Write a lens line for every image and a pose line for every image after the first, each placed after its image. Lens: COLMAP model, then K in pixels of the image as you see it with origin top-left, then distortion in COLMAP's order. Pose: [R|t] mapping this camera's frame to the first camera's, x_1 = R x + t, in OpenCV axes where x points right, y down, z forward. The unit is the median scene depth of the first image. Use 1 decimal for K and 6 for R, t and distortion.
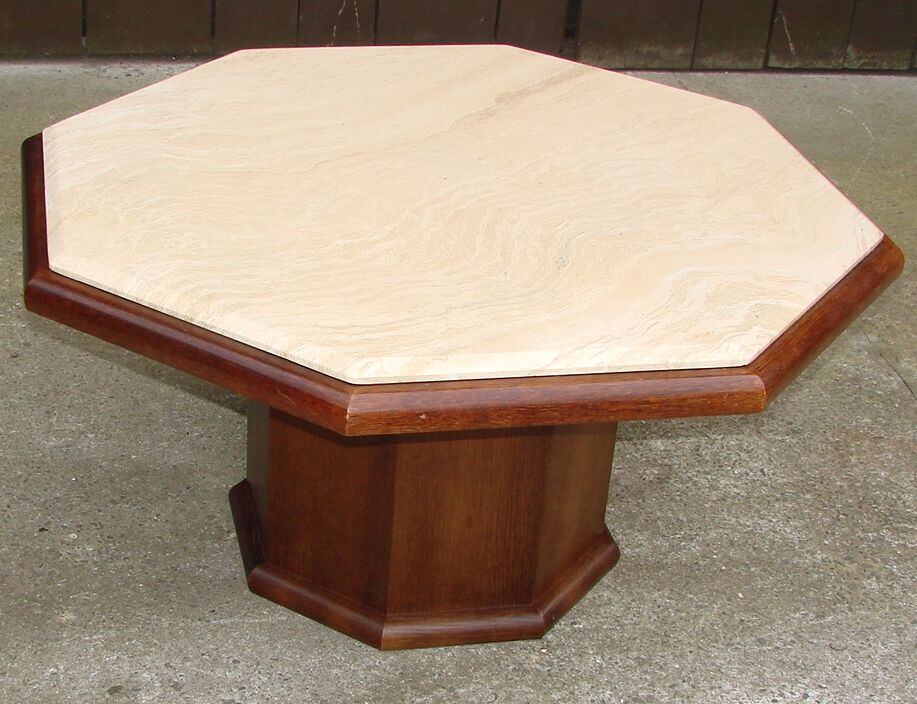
lens RADIAL K [[1724.4, 0, 362.7], [0, 1724.4, 426.5], [0, 0, 1]] dist [-0.170575, 0.000000]
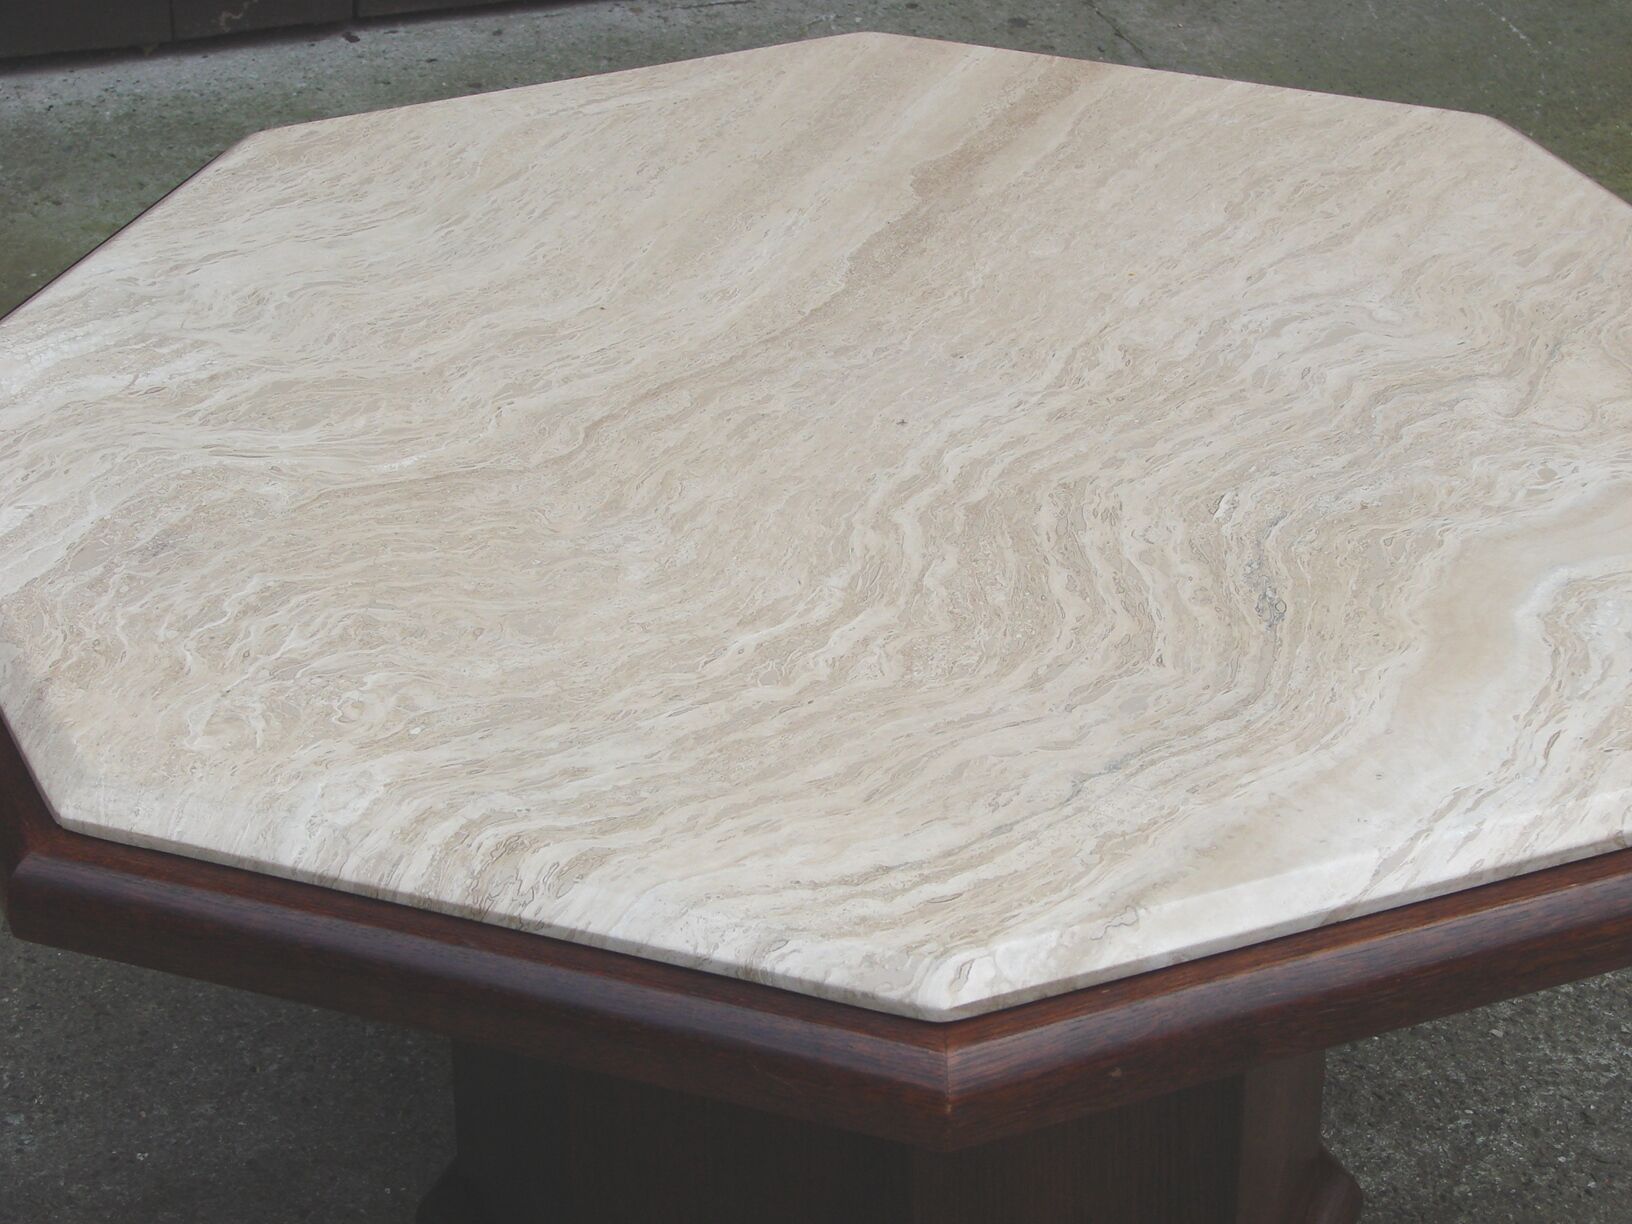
lens RADIAL K [[3921.0, 0, 858.8], [0, 3921.0, 652.0], [0, 0, 1]] dist [0.062405, 0.000000]
pose [[0.970411, -0.156388, 0.183973, -0.141317], [0.157408, 0.987491, 0.009143, -0.095643], [-0.183101, 0.020087, 0.982889, 0.059993]]
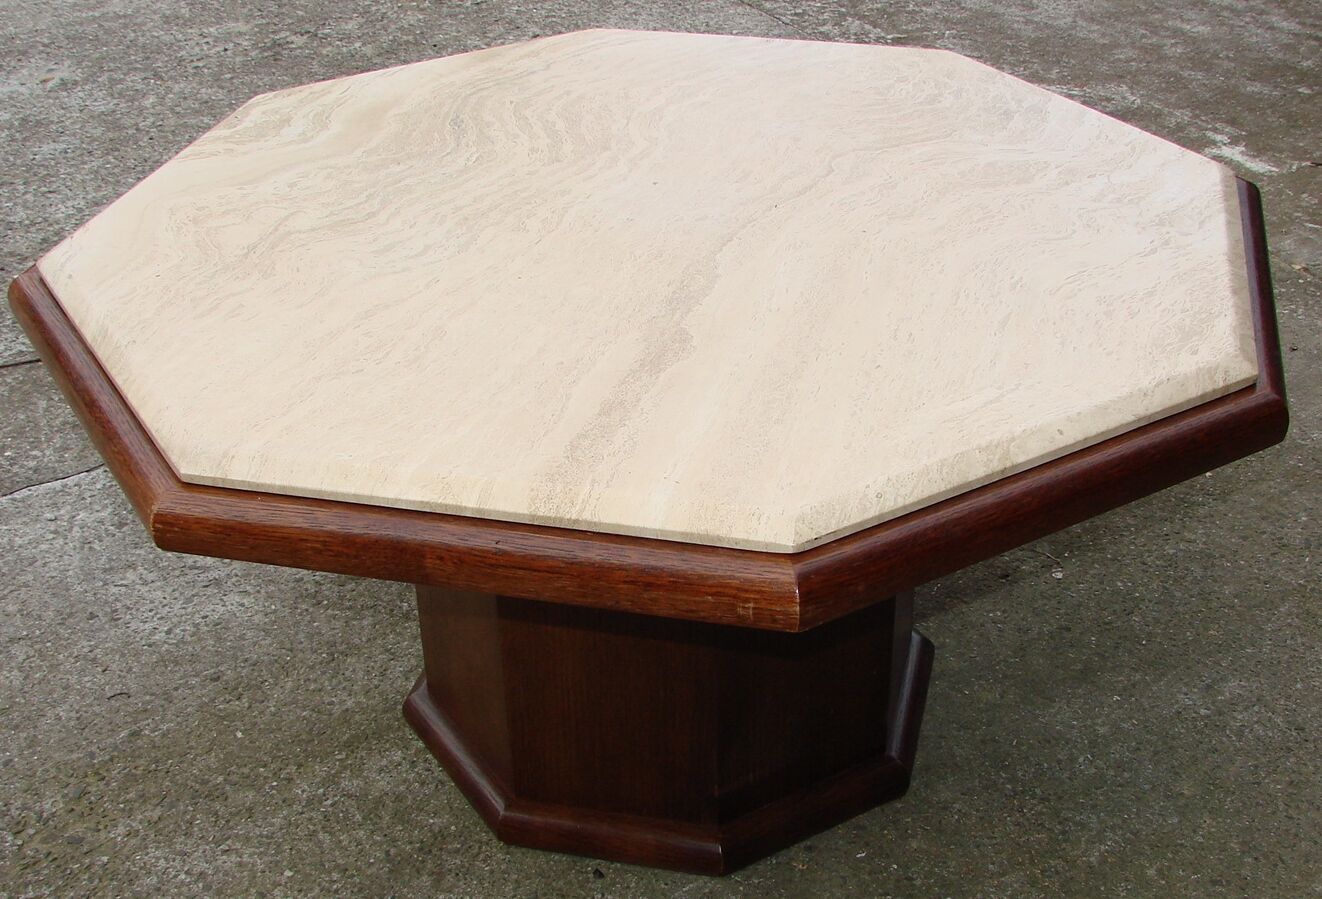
lens RADIAL K [[1749.9, 0, 688.0], [0, 1749.9, 533.7], [0, 0, 1]] dist [-0.160599, 0.000000]
pose [[-0.931135, 0.171024, -0.322084, 0.283519], [-0.209018, 0.473451, 0.855661, -0.673969], [0.298829, 0.864057, -0.405100, 1.370316]]
